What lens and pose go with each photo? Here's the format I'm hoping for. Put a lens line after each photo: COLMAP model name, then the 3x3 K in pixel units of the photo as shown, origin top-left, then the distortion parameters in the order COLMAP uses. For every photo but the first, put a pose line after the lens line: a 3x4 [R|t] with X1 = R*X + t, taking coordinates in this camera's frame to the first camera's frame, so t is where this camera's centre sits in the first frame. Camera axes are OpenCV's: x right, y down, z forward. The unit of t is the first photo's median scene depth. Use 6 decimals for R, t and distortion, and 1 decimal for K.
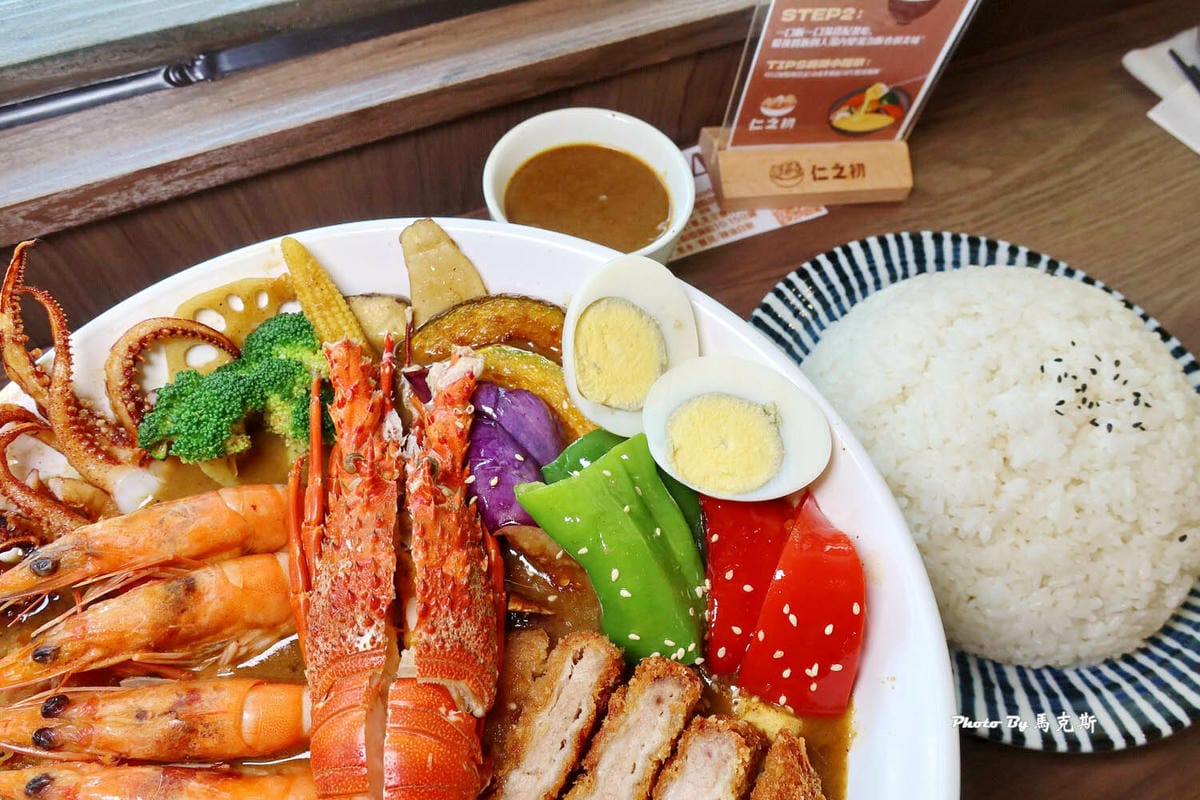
lens RADIAL K [[824.3, 0, 599.5], [0, 824.3, 395.5], [0, 0, 1]] dist [-0.004977, -0.002837]
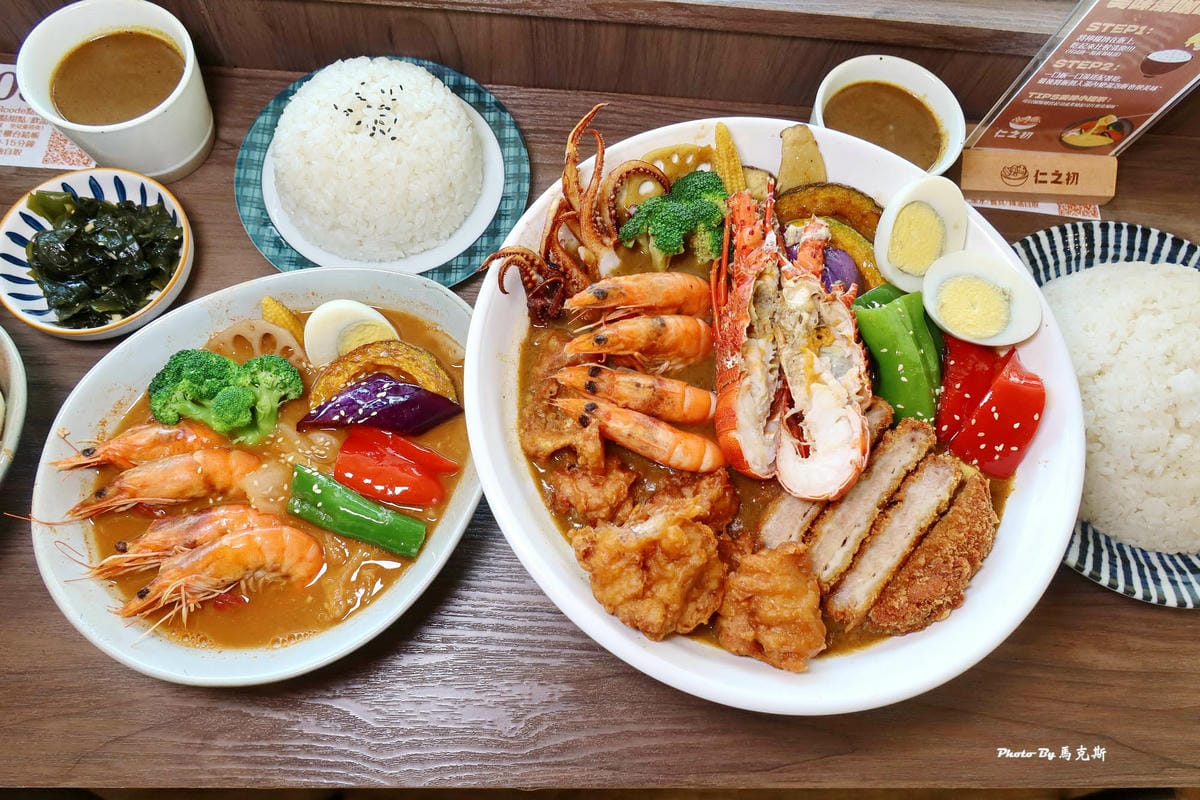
lens RADIAL K [[830.1, 0, 596.9], [0, 830.1, 395.0], [0, 0, 1]] dist [0.001124, -0.004357]
pose [[0.976505, 0.205836, -0.063797, -0.414625], [-0.193475, 0.967789, 0.161095, 0.103288], [0.094901, -0.144967, 0.984875, -0.666412]]
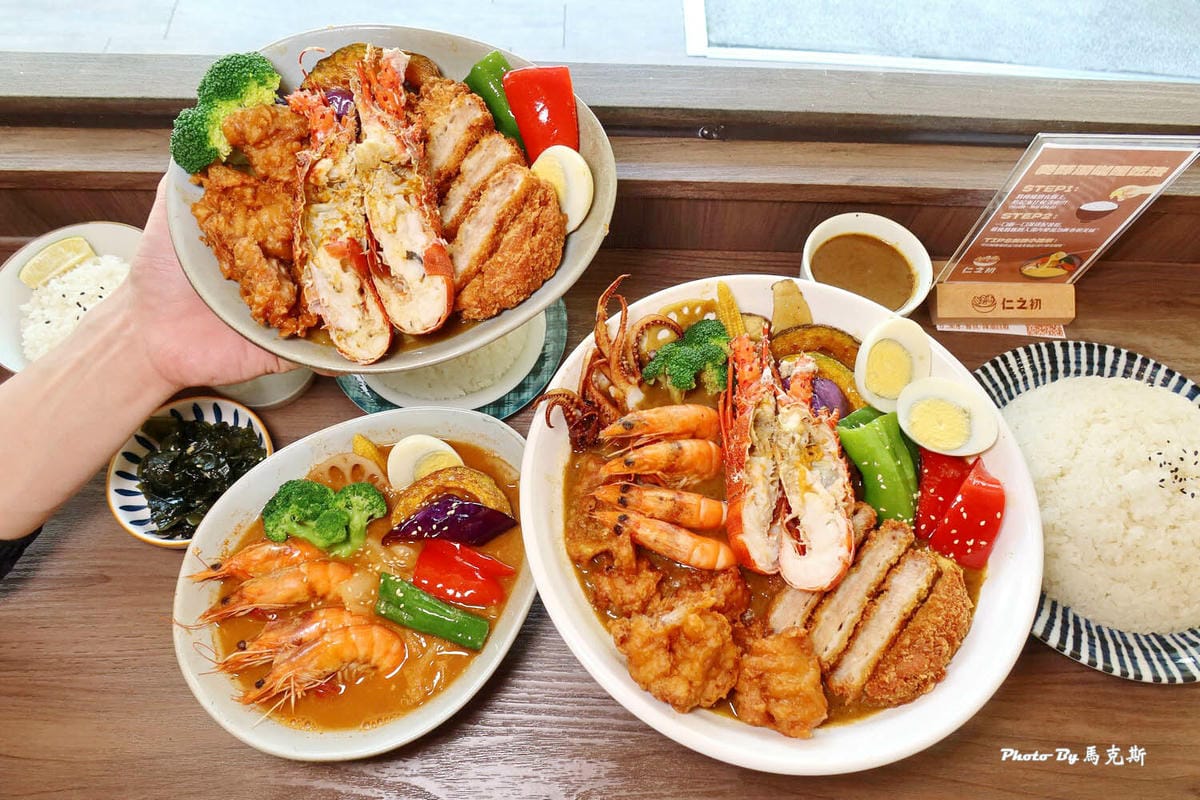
lens RADIAL K [[830.1, 0, 596.9], [0, 830.1, 395.0], [0, 0, 1]] dist [0.001124, -0.004357]
pose [[0.978147, 0.161417, -0.131049, -0.378258], [-0.156726, 0.986597, 0.045425, 0.028624], [0.136625, -0.023893, 0.990335, -0.997449]]
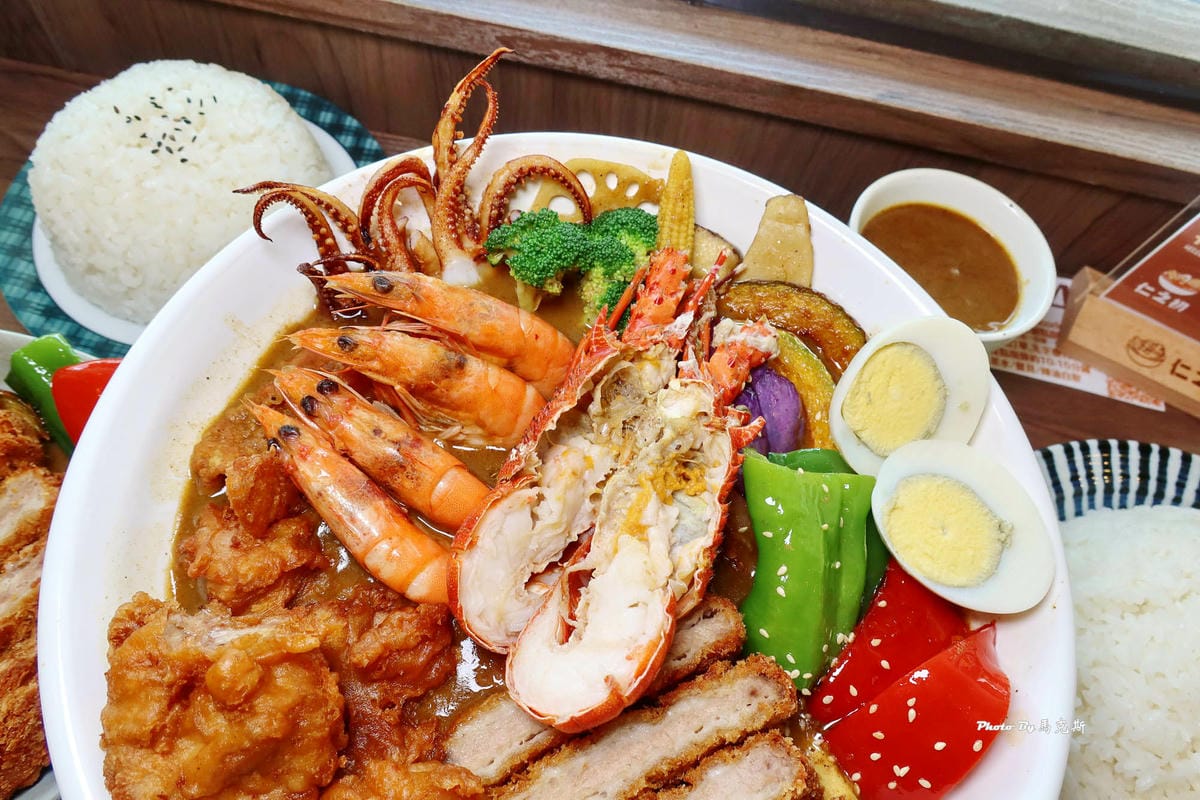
lens RADIAL K [[824.3, 0, 599.5], [0, 824.3, 395.5], [0, 0, 1]] dist [-0.004977, -0.002837]
pose [[0.809413, 0.530310, -0.252234, -0.018596], [-0.535070, 0.842994, 0.055327, 0.085892], [0.241973, 0.090180, 0.966083, -0.064815]]
